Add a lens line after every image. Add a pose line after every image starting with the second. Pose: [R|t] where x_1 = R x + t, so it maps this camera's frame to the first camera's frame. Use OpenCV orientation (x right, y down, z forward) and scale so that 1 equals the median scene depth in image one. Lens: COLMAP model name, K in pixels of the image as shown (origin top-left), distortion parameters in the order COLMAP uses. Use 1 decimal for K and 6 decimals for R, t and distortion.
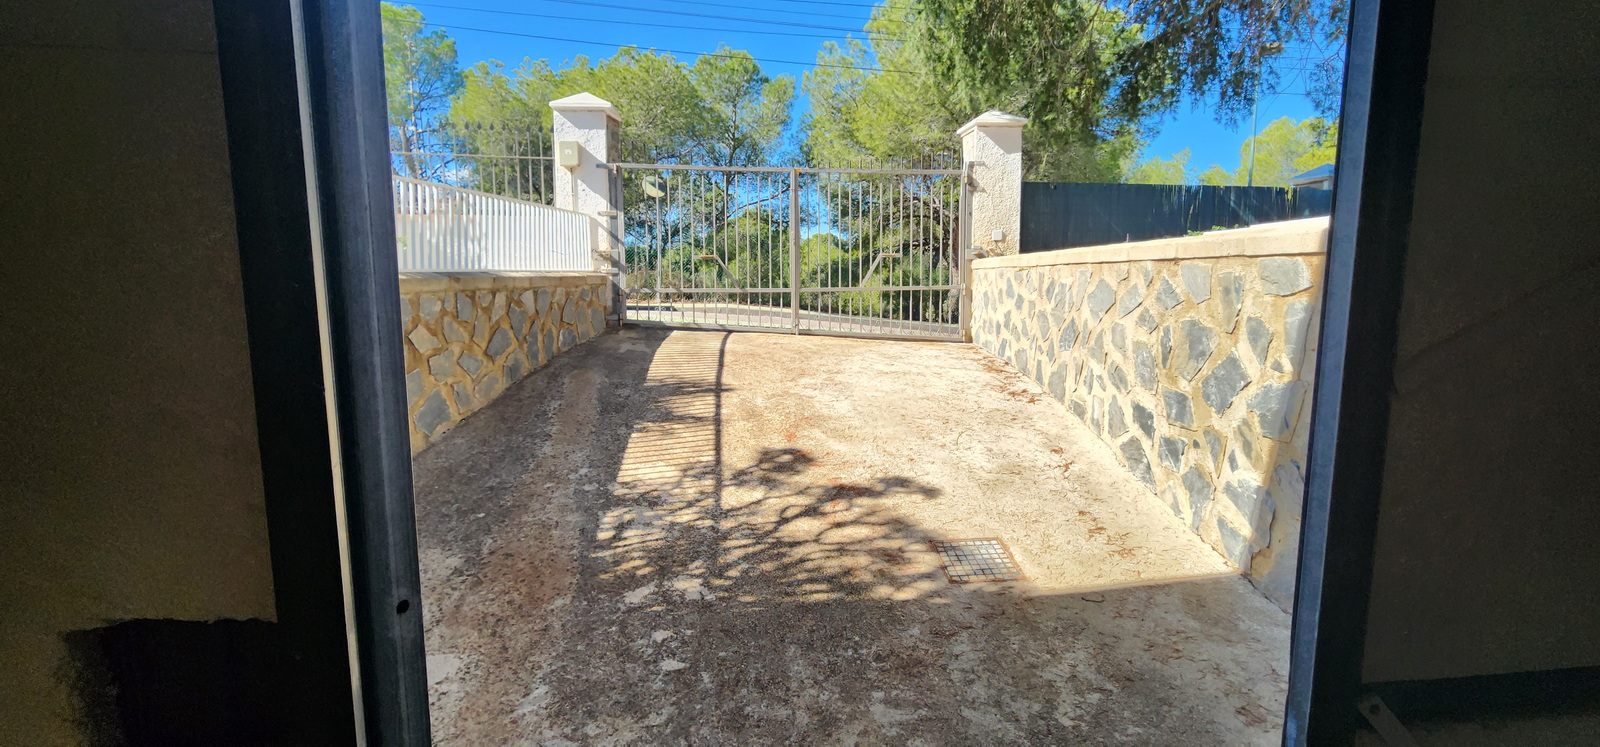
lens RADIAL K [[662.2, 0, 798.9], [0, 662.2, 352.6], [0, 0, 1]] dist [-0.002599, 0.000465]
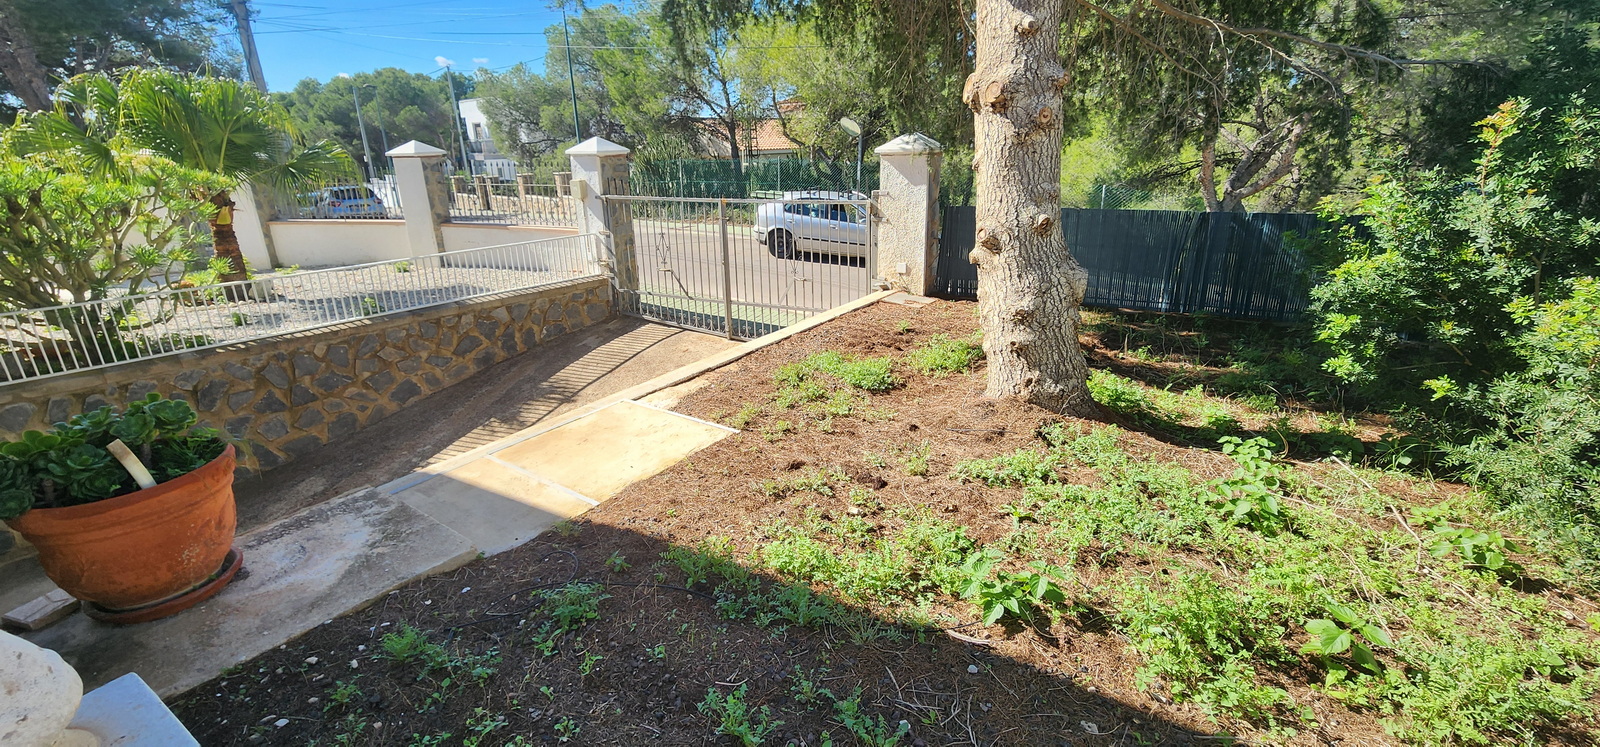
lens RADIAL K [[662.2, 0, 798.9], [0, 662.2, 352.6], [0, 0, 1]] dist [-0.002599, 0.000465]
pose [[0.809249, 0.169137, -0.562591, 0.824298], [-0.049432, 0.973866, 0.221677, -0.291848], [0.585382, -0.151582, 0.796462, 0.128688]]
